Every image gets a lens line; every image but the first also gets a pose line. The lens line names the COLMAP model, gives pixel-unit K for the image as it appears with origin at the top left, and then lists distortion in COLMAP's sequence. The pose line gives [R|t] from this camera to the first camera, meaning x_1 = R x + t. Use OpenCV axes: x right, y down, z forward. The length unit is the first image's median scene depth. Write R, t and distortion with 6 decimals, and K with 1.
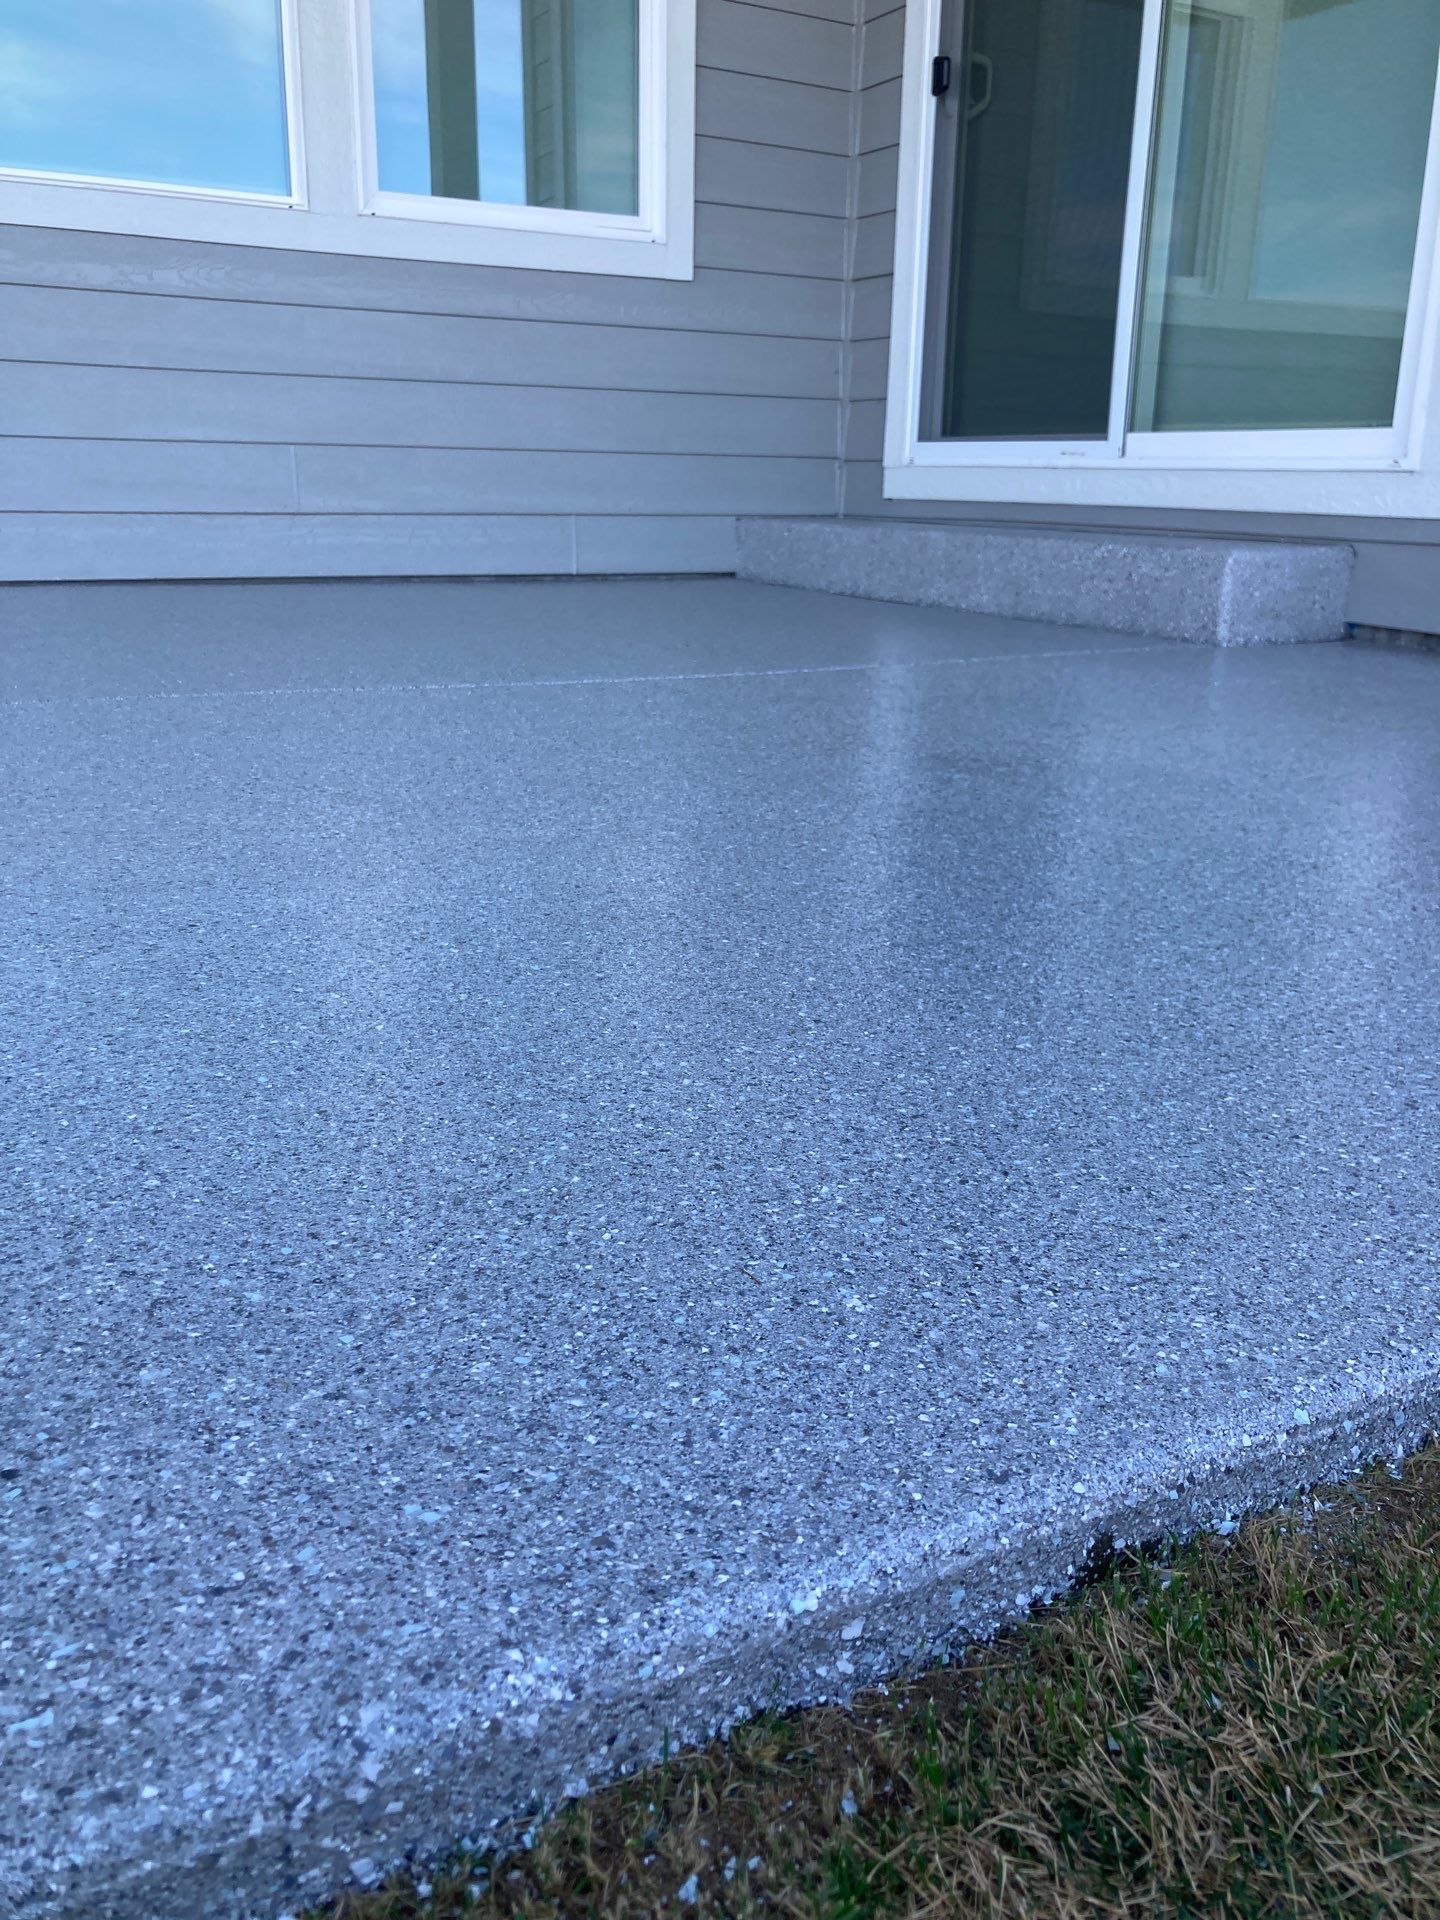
lens RADIAL K [[1601.5, 0, 705.0], [0, 1601.5, 962.1], [0, 0, 1]] dist [-0.005721, 0.012900]
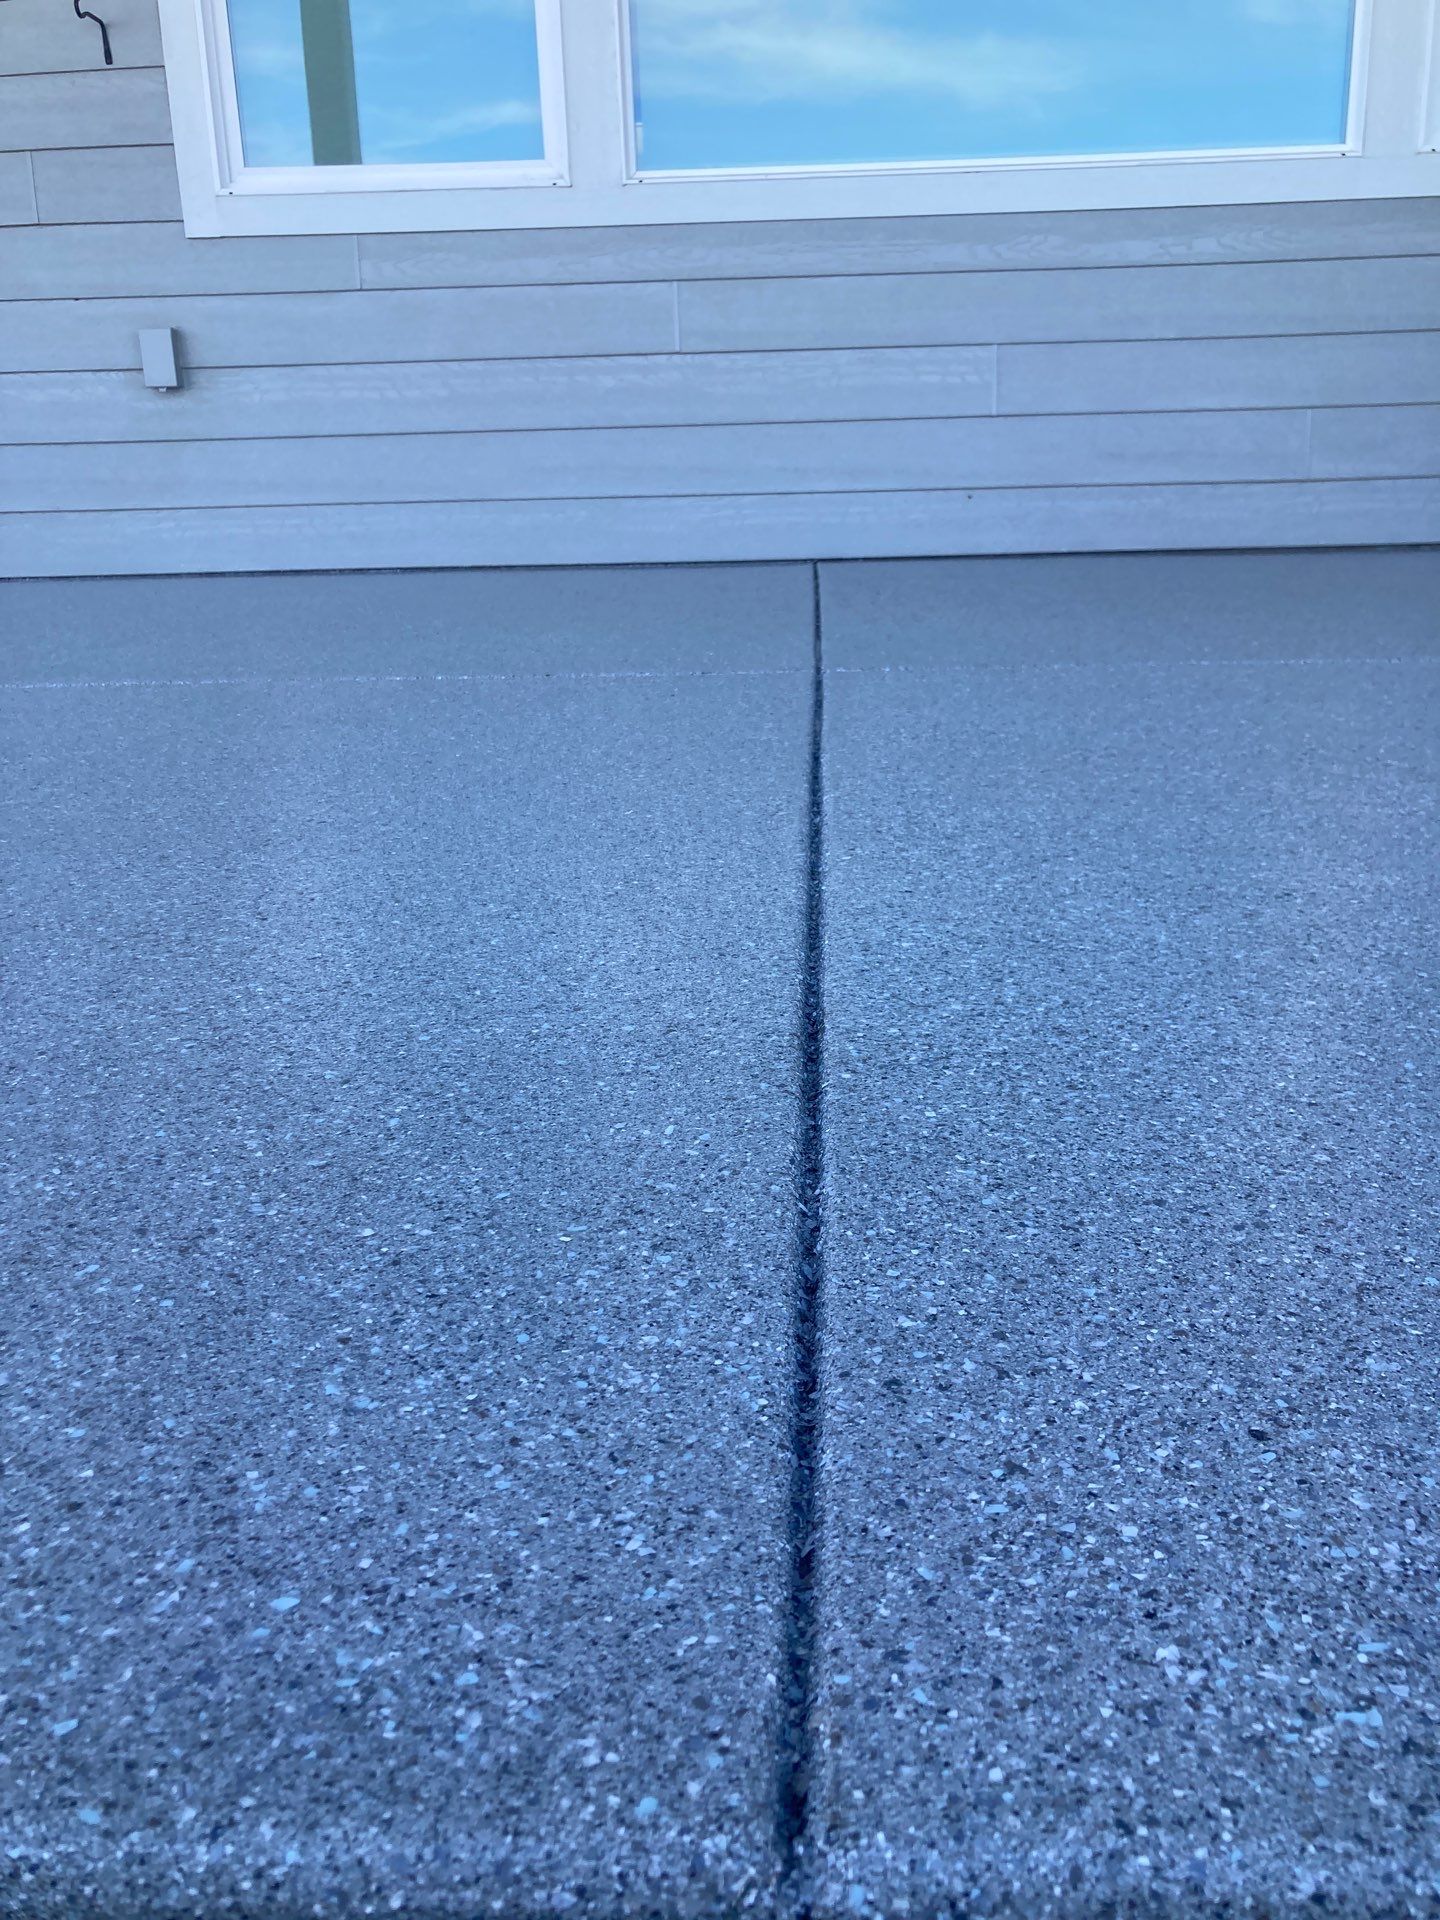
lens RADIAL K [[1601.5, 0, 705.0], [0, 1601.5, 962.1], [0, 0, 1]] dist [-0.005721, 0.012900]
pose [[0.840706, 0.119066, -0.528240, -0.184792], [-0.110801, 0.992711, 0.047416, 0.020017], [0.530035, 0.018666, 0.847770, -0.006358]]
